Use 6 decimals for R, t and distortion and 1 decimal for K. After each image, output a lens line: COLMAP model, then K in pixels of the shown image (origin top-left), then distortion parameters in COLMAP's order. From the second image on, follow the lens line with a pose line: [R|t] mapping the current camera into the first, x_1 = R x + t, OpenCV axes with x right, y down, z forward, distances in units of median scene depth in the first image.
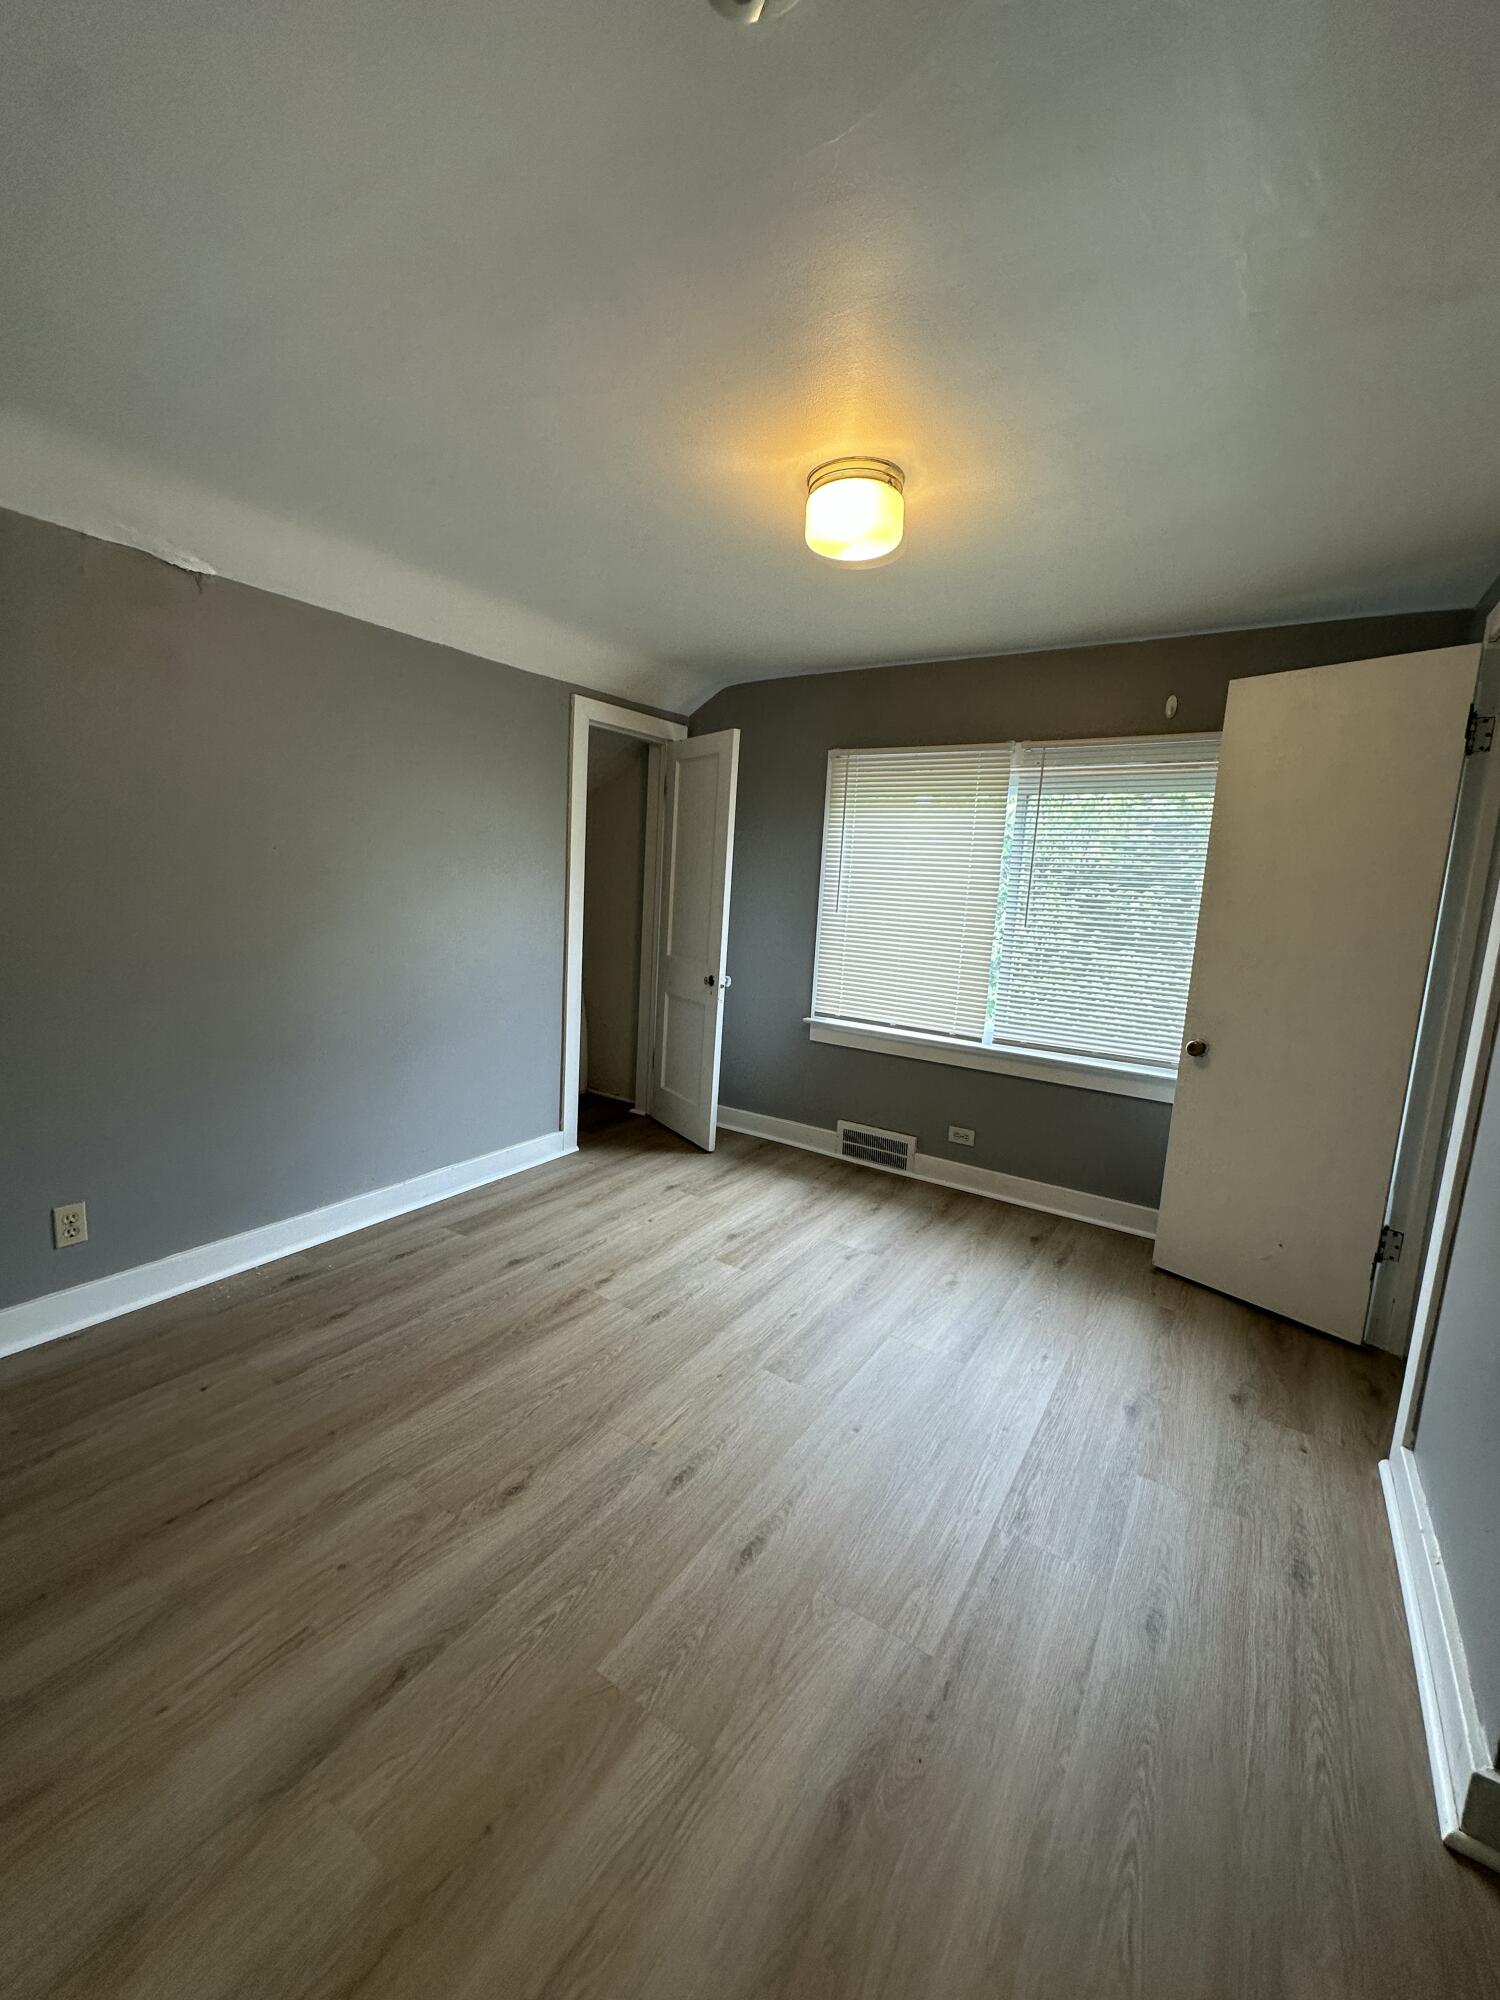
lens RADIAL K [[797.1, 0, 748.9], [0, 797.1, 1000.8], [0, 0, 1]] dist [-0.002735, 0.000576]
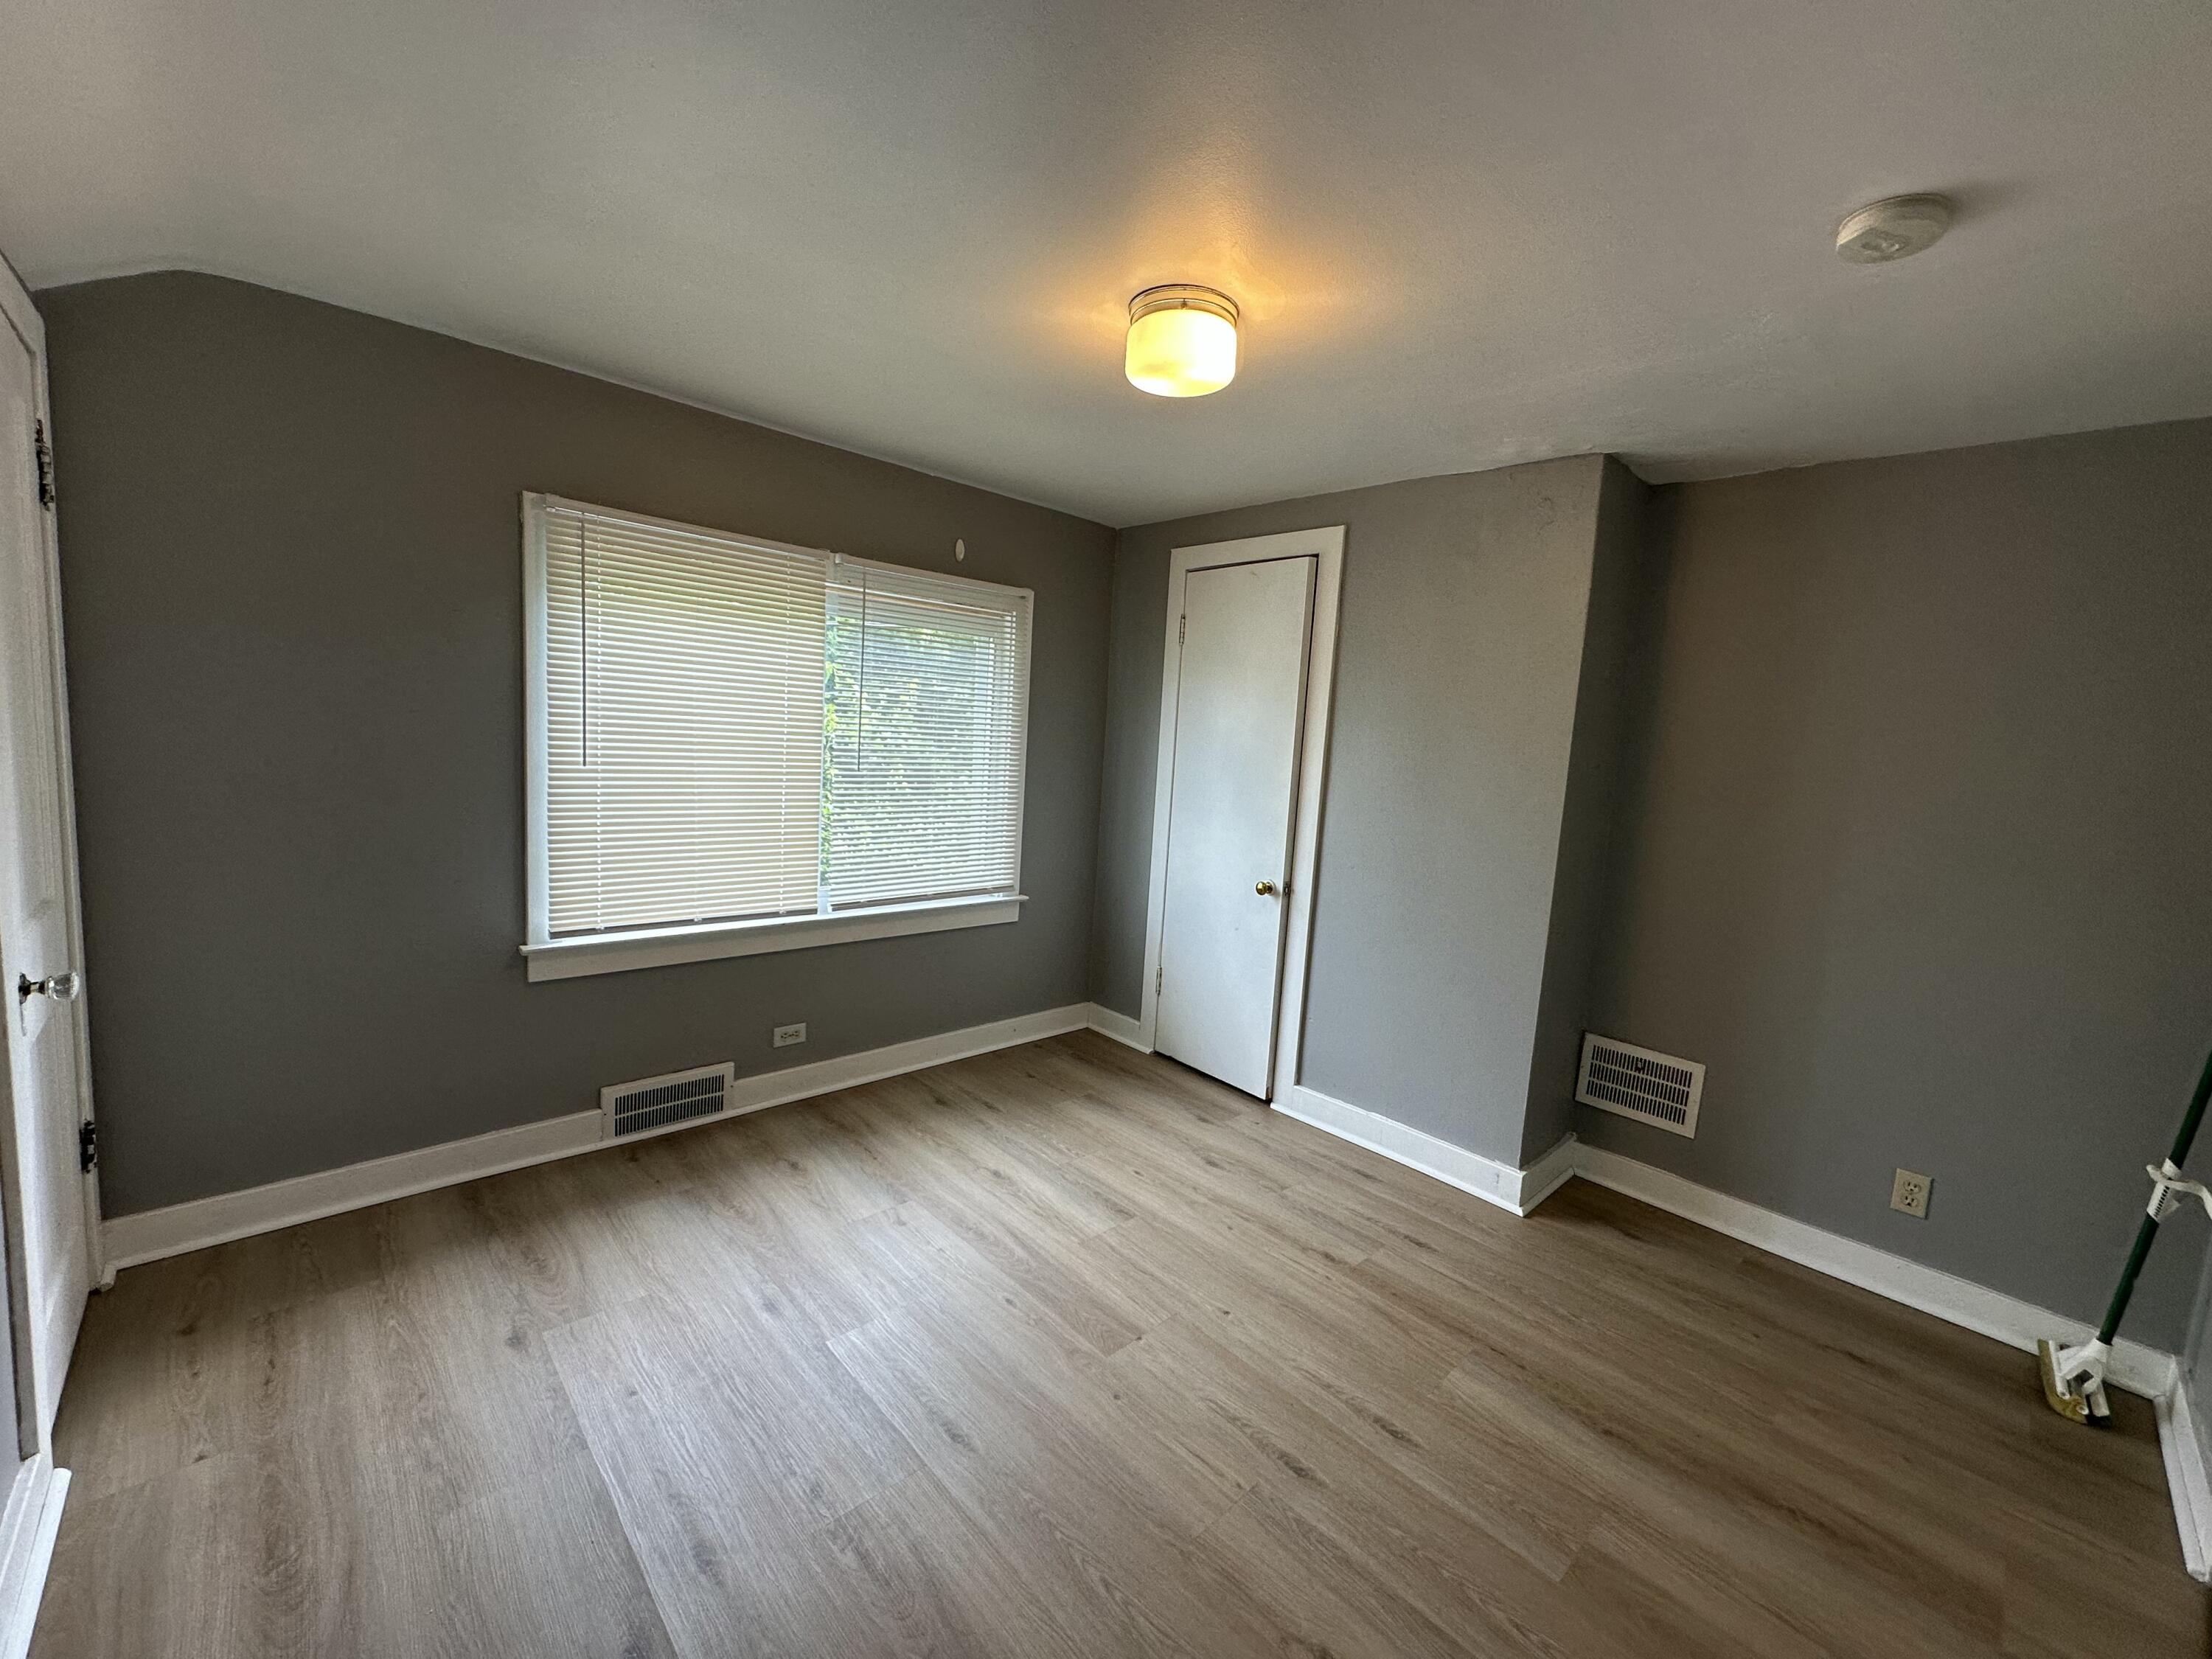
lens RADIAL K [[881.5, 0, 1108.0], [0, 881.5, 830.0], [0, 0, 1]] dist [-0.002735, 0.000576]
pose [[0.230316, -0.145204, 0.962222, -0.745756], [0.094833, 0.987447, 0.126312, -0.177453], [-0.968484, 0.062159, 0.241195, 0.723937]]
